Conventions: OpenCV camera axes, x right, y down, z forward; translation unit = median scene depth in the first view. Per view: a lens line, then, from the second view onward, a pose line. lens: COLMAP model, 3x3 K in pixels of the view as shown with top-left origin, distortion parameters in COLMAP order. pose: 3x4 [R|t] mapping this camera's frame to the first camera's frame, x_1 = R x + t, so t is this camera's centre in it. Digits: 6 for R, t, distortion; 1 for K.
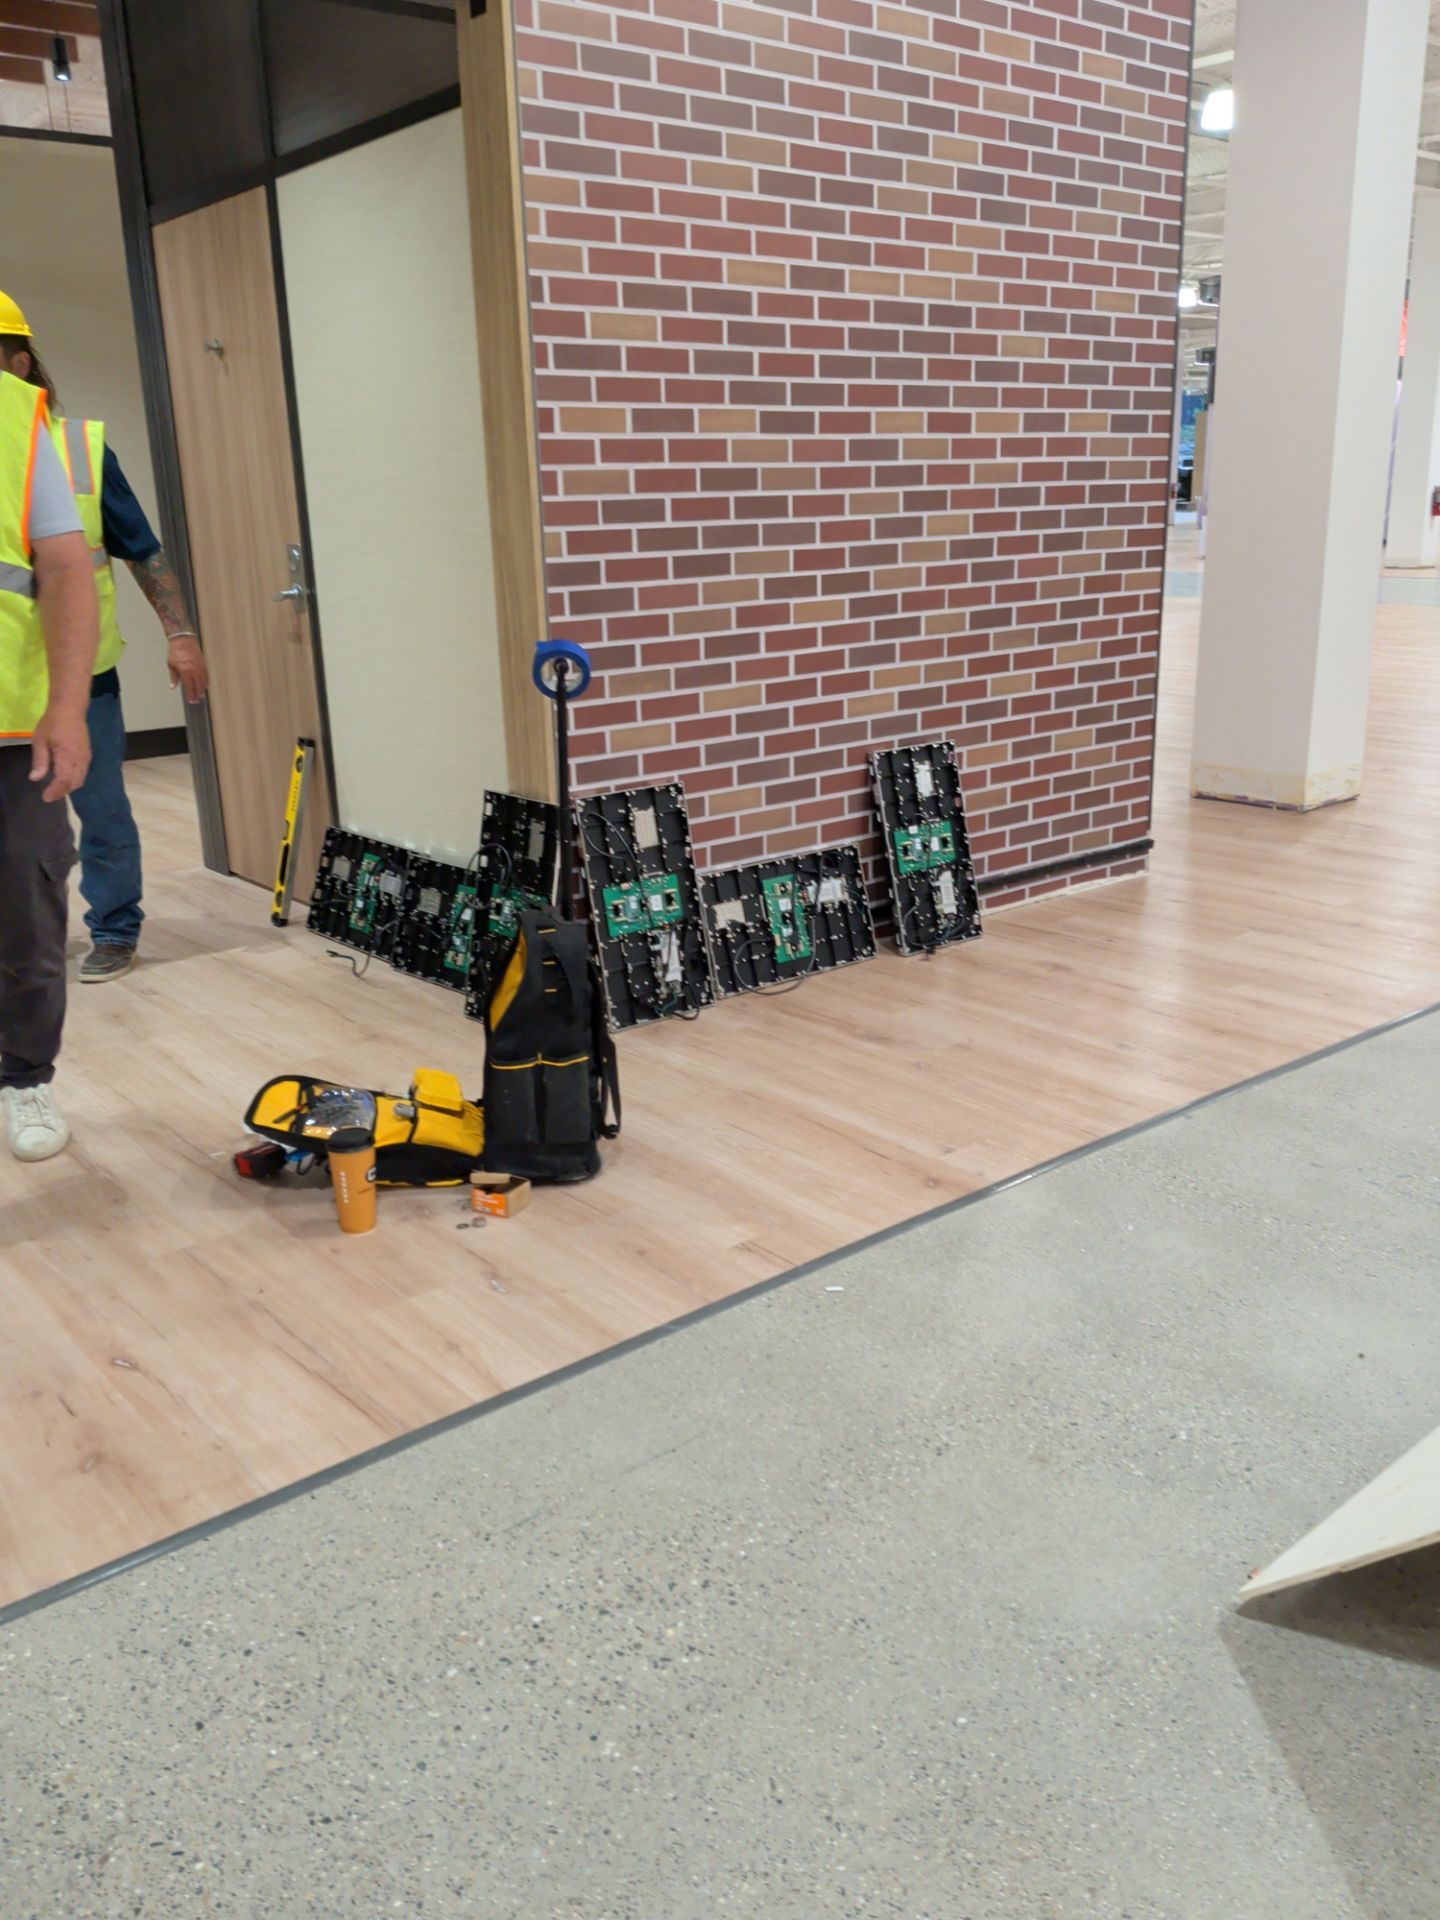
lens RADIAL K [[1589.1, 0, 712.4], [0, 1589.1, 963.1], [0, 0, 1]] dist [0.100457, -0.173720]
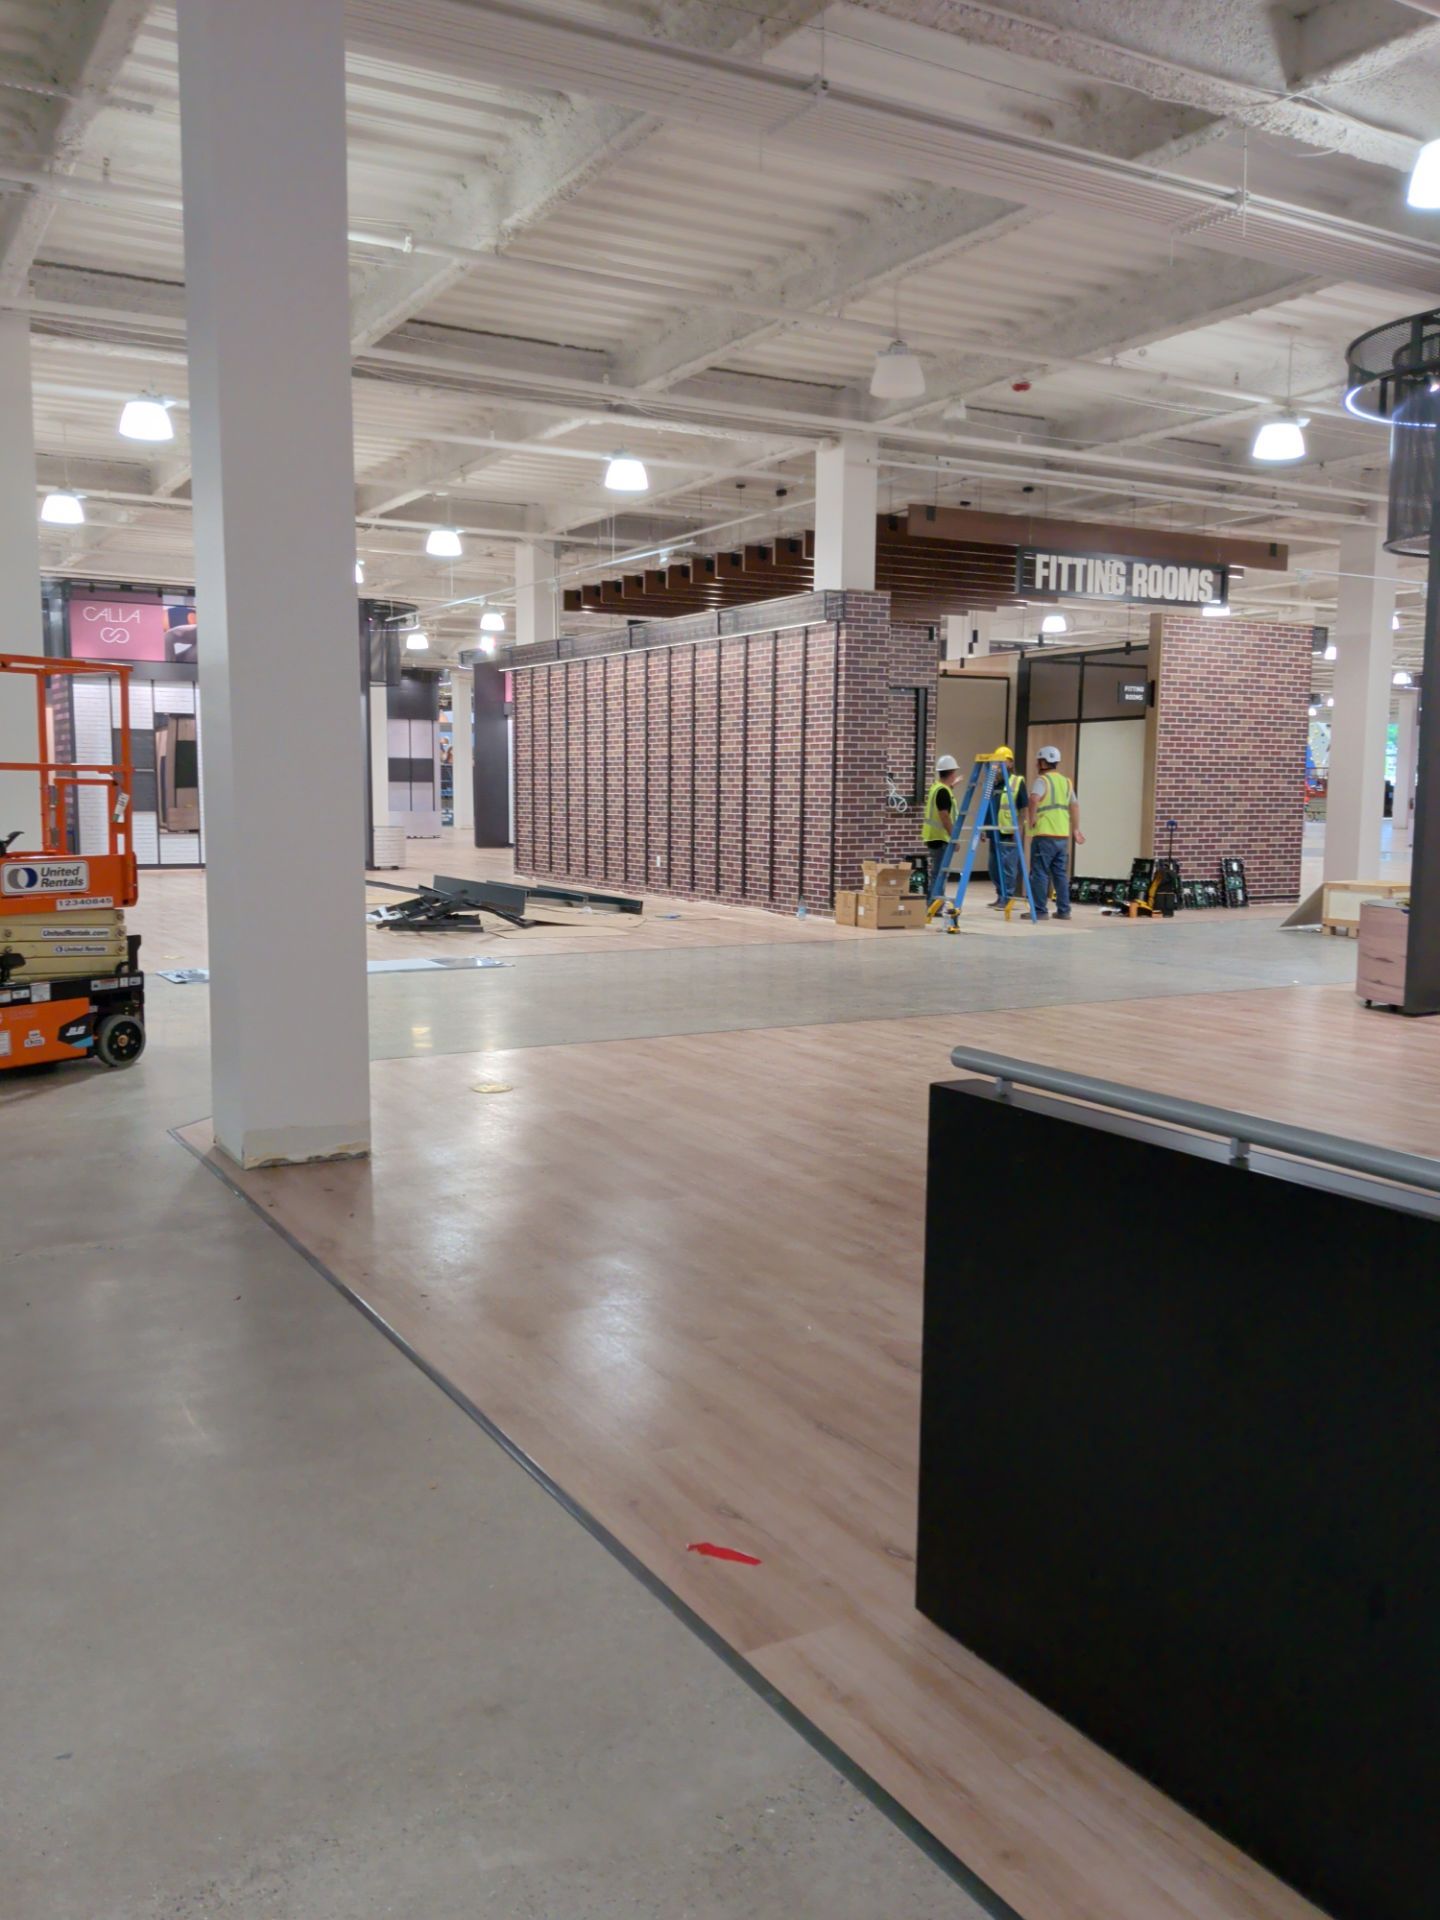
lens RADIAL K [[1696.7, 0, 713.9], [0, 1696.7, 970.2], [0, 0, 1]] dist [0.113492, -0.104017]
pose [[0.988287, 0.053578, -0.142892, -0.547801], [-0.077241, 0.983166, -0.165584, 0.984311], [0.131615, 0.174682, 0.975789, -3.429302]]
